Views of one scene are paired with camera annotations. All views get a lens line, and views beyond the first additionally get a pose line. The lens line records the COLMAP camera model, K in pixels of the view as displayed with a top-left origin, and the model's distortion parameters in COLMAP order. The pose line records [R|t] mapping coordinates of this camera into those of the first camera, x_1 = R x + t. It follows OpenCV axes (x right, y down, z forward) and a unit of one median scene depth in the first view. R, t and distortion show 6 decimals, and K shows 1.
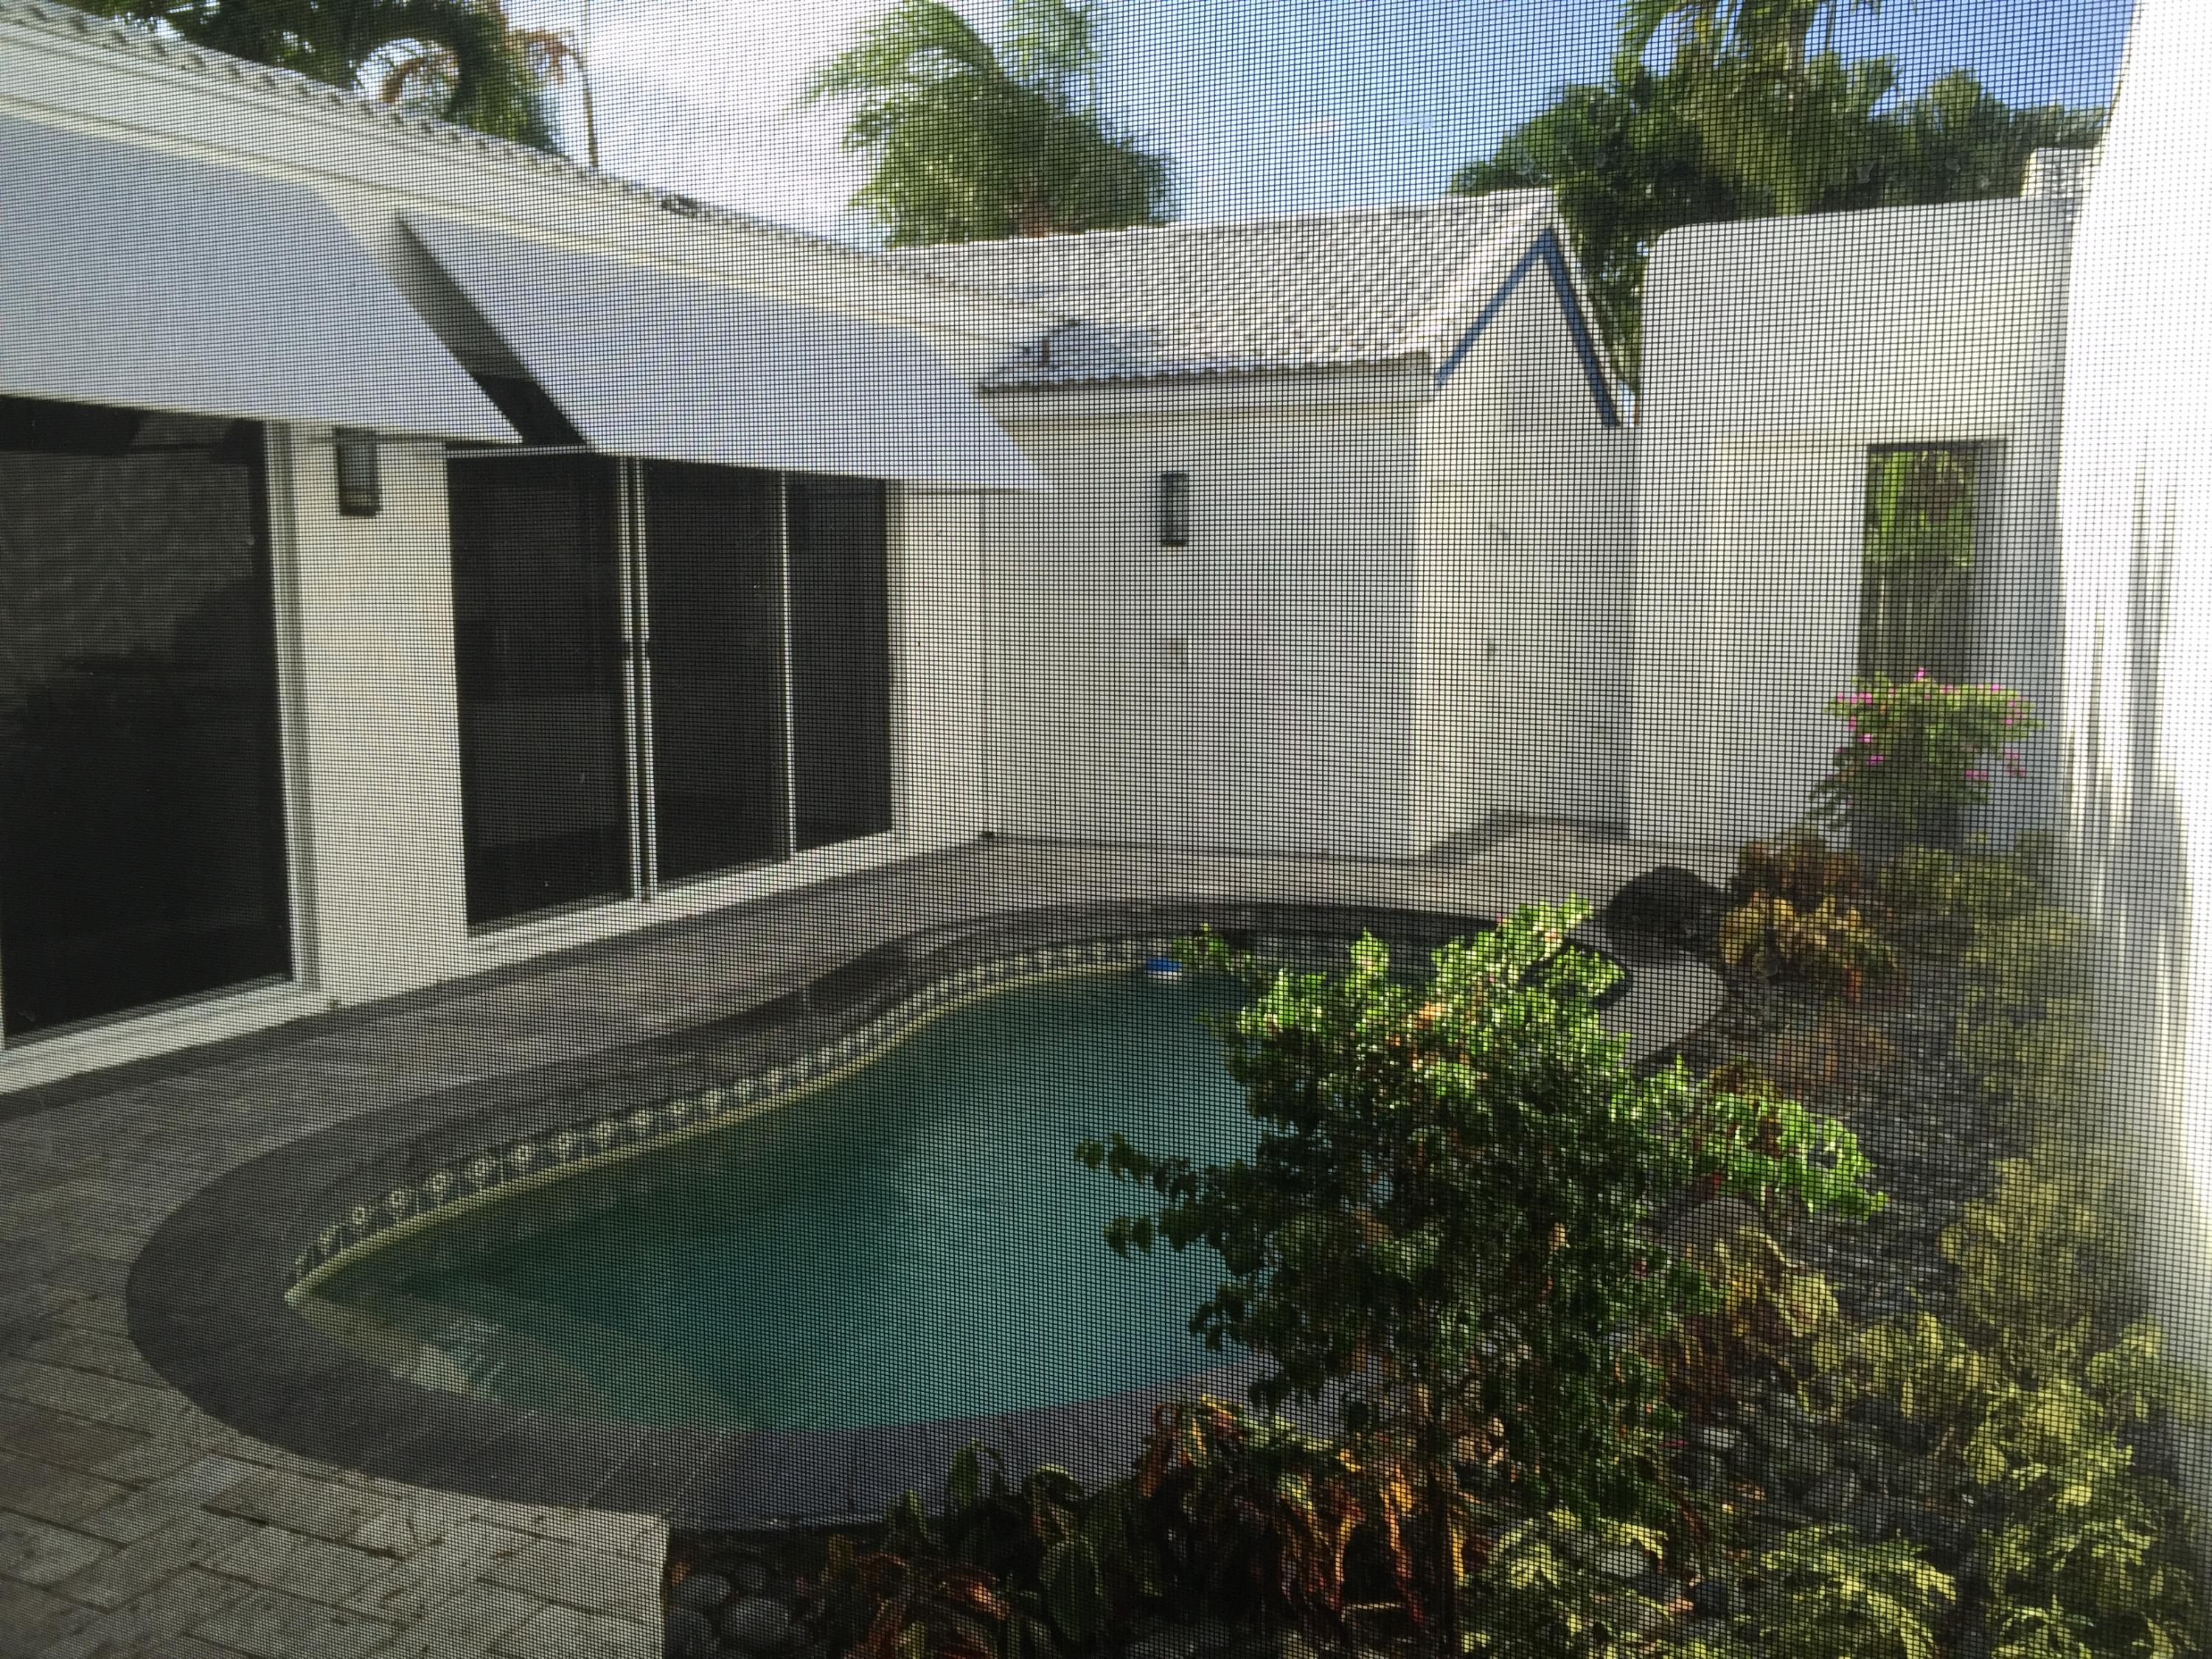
lens RADIAL K [[1868.9, 0, 1111.7], [0, 1868.9, 830.6], [0, 0, 1]] dist [-0.007373, 0.000137]
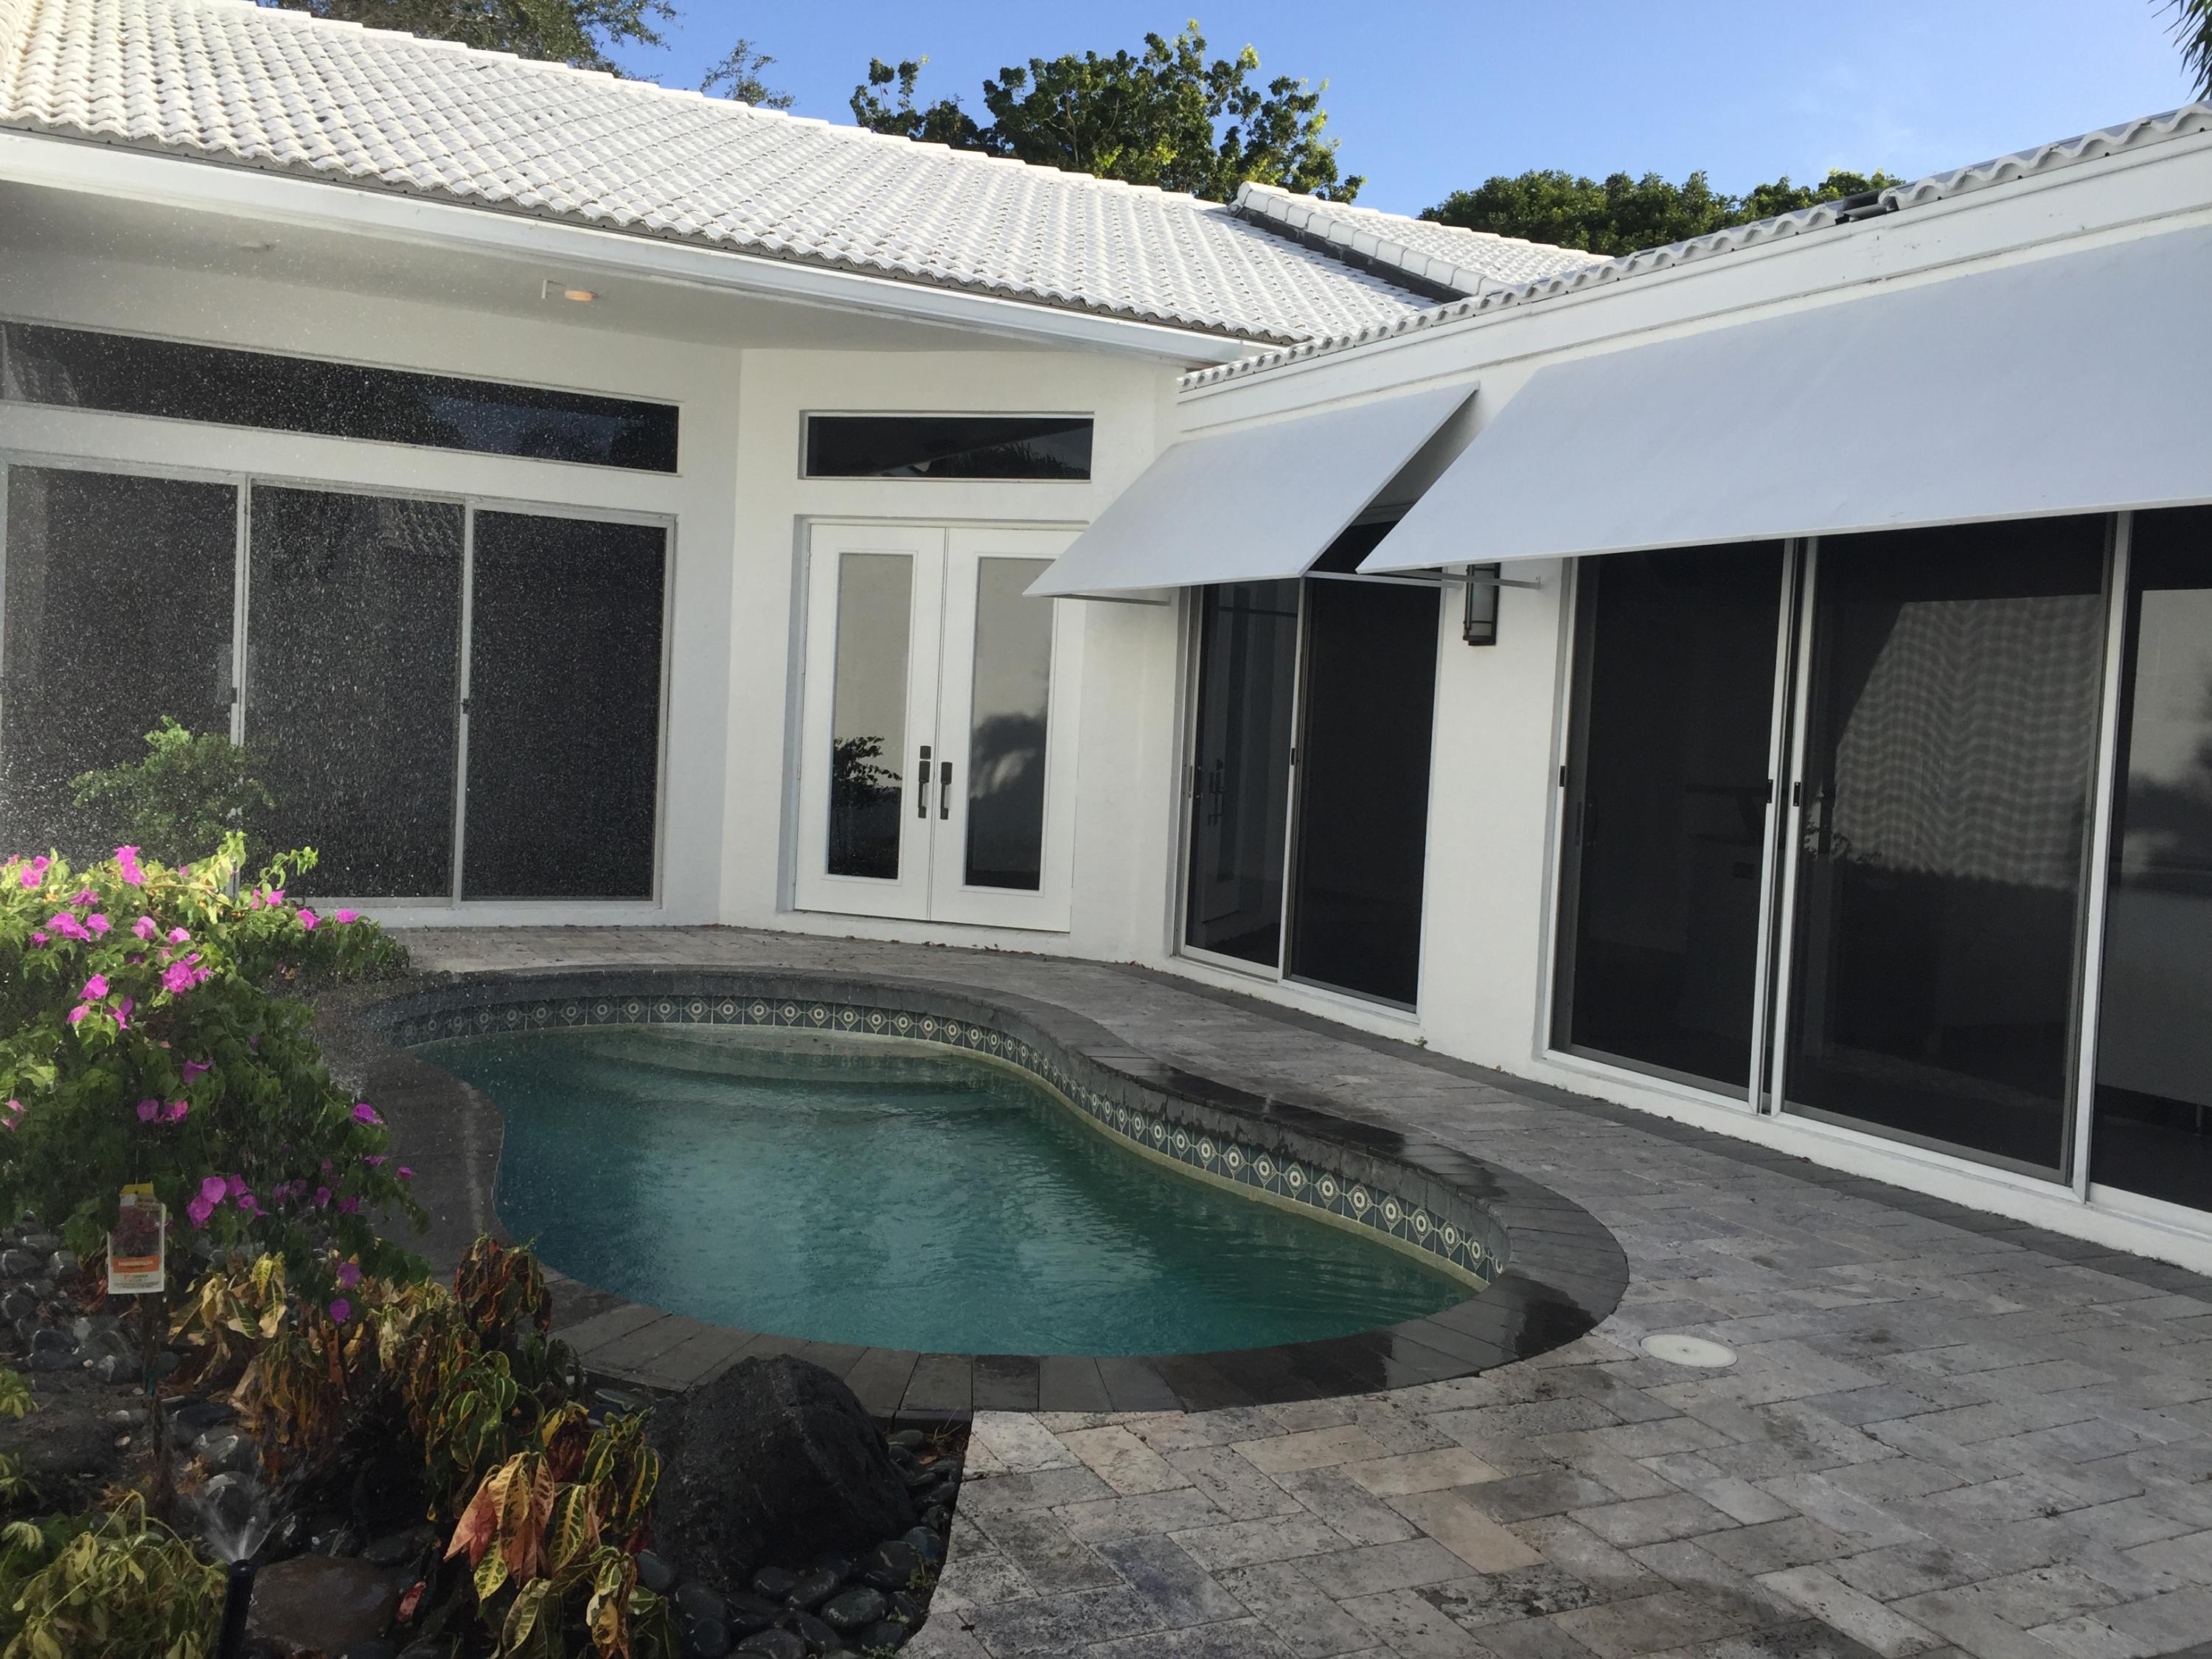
lens RADIAL K [[1902.6, 0, 1107.3], [0, 1902.6, 826.2], [0, 0, 1]] dist [0.034857, -0.022967]
pose [[-0.656133, 0.016173, -0.754472, 0.539665], [-0.135206, 0.981074, 0.138614, -0.155902], [0.742435, 0.192959, -0.641528, 1.315275]]
